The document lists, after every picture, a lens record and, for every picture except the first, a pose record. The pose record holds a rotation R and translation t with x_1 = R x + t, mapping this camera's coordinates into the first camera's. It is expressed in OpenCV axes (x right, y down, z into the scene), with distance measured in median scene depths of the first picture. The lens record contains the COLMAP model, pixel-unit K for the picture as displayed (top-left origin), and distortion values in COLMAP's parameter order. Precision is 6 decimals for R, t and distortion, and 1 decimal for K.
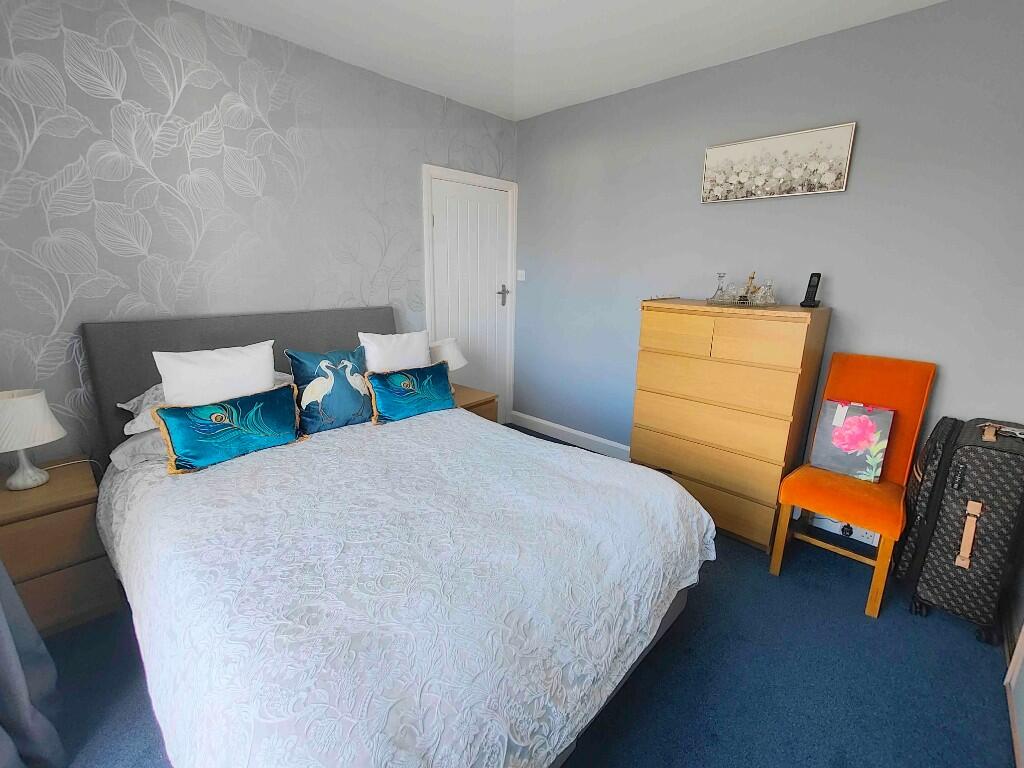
lens RADIAL K [[450.5, 0, 514.3], [0, 450.5, 378.3], [0, 0, 1]] dist [0.008900, 0.000734]
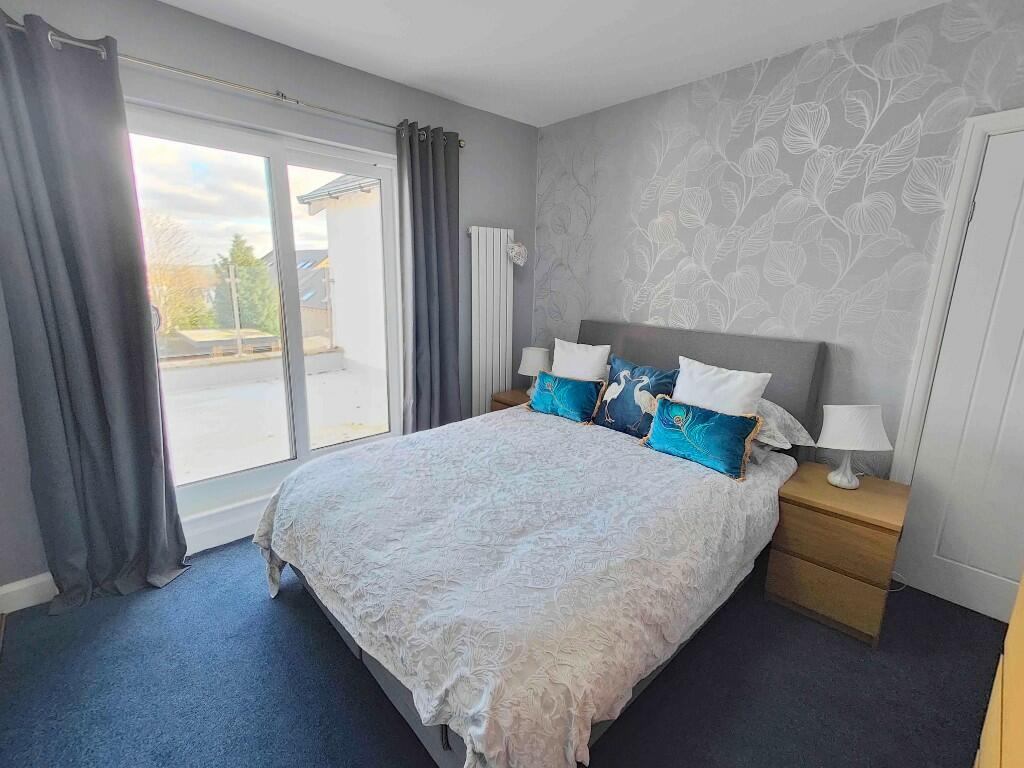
lens RADIAL K [[452.9, 0, 504.6], [0, 452.9, 398.2], [0, 0, 1]] dist [-0.003734, -0.000180]
pose [[-0.060021, 0.227974, -0.971816, 0.672266], [-0.264393, 0.935168, 0.235706, -0.151963], [0.962545, 0.271089, 0.004145, 0.687201]]
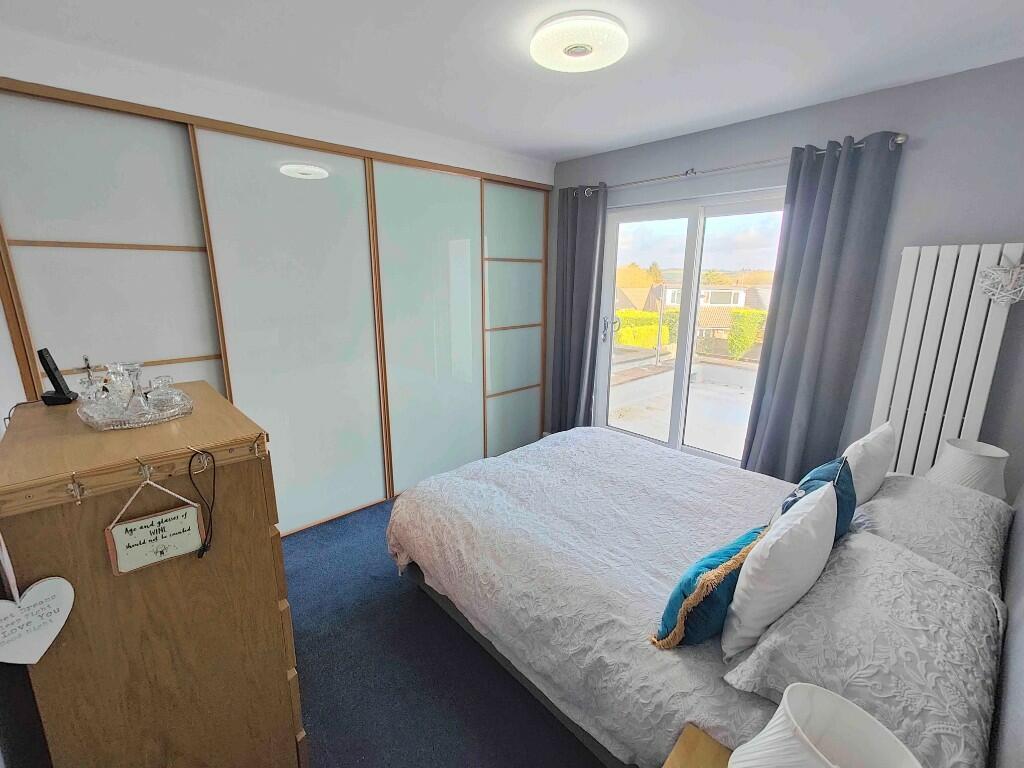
lens RADIAL K [[449.1, 0, 509.5], [0, 449.1, 377.3], [0, 0, 1]] dist [-0.000527, 0.000004]
pose [[-0.998106, -0.043388, 0.043617, 0.040787], [-0.018474, 0.887618, 0.460209, -0.469991], [-0.058683, 0.458532, -0.886738, 1.501584]]
